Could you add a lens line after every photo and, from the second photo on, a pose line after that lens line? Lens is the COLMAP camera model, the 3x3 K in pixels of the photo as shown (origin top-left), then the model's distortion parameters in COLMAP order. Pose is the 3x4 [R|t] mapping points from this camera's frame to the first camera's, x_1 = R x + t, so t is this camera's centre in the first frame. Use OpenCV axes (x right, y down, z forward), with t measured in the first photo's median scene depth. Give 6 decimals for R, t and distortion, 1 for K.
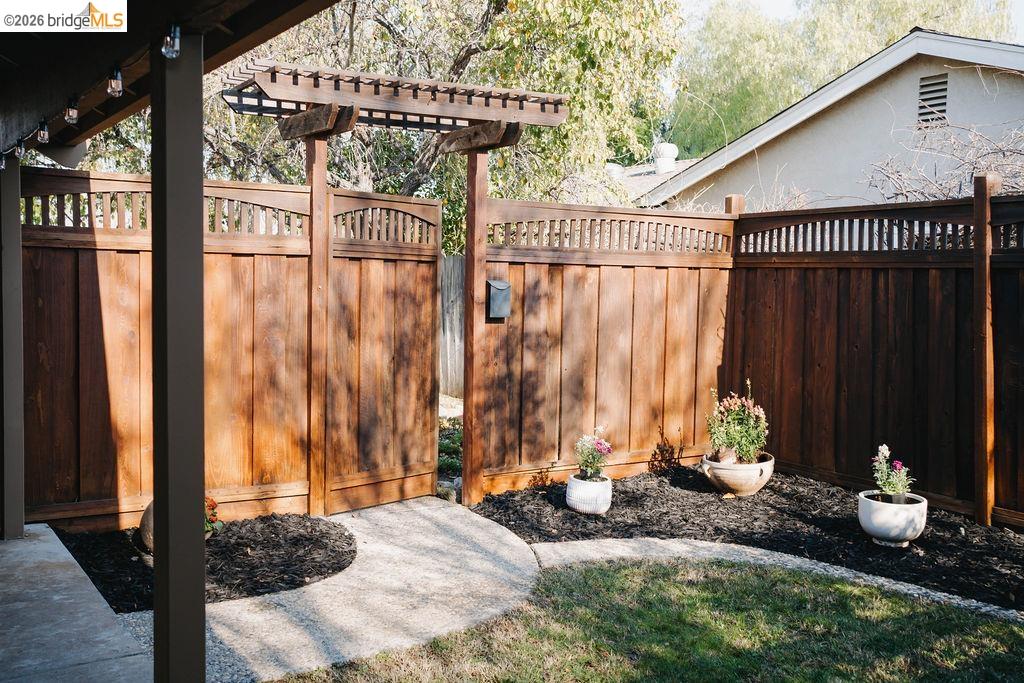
lens RADIAL K [[1041.9, 0, 512.0], [0, 1041.9, 341.5], [0, 0, 1]] dist [-0.017901, 0.135332]
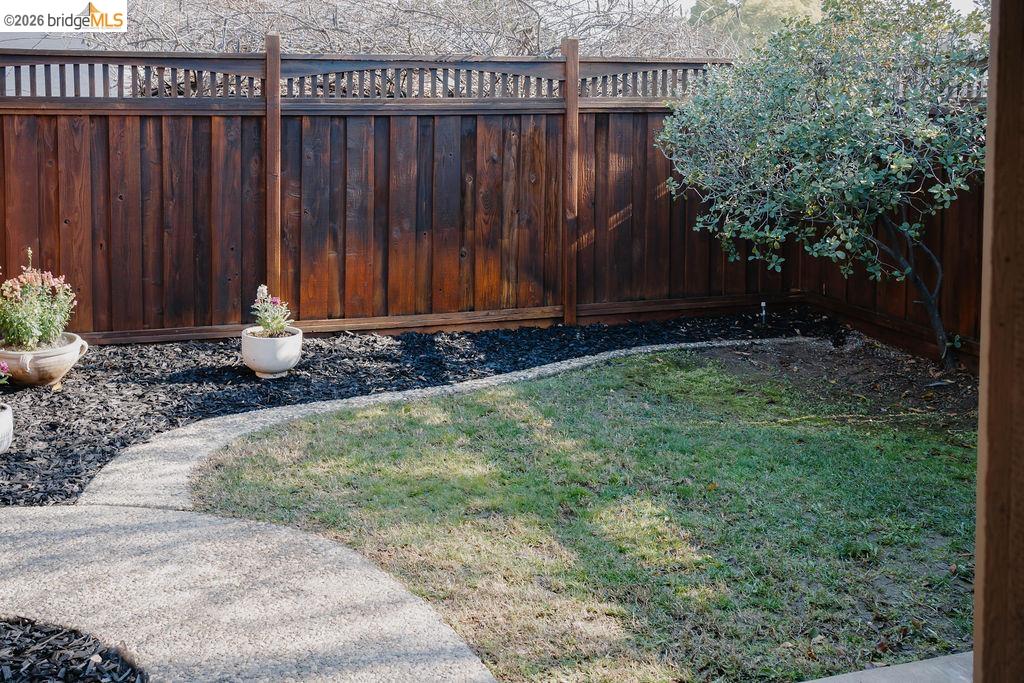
lens RADIAL K [[1041.9, 0, 512.0], [0, 1041.9, 341.5], [0, 0, 1]] dist [-0.017901, 0.135332]
pose [[0.237361, -0.282980, 0.929291, -0.558923], [0.047413, 0.958865, 0.279875, -0.127587], [-0.970264, -0.022371, 0.241014, 0.424425]]
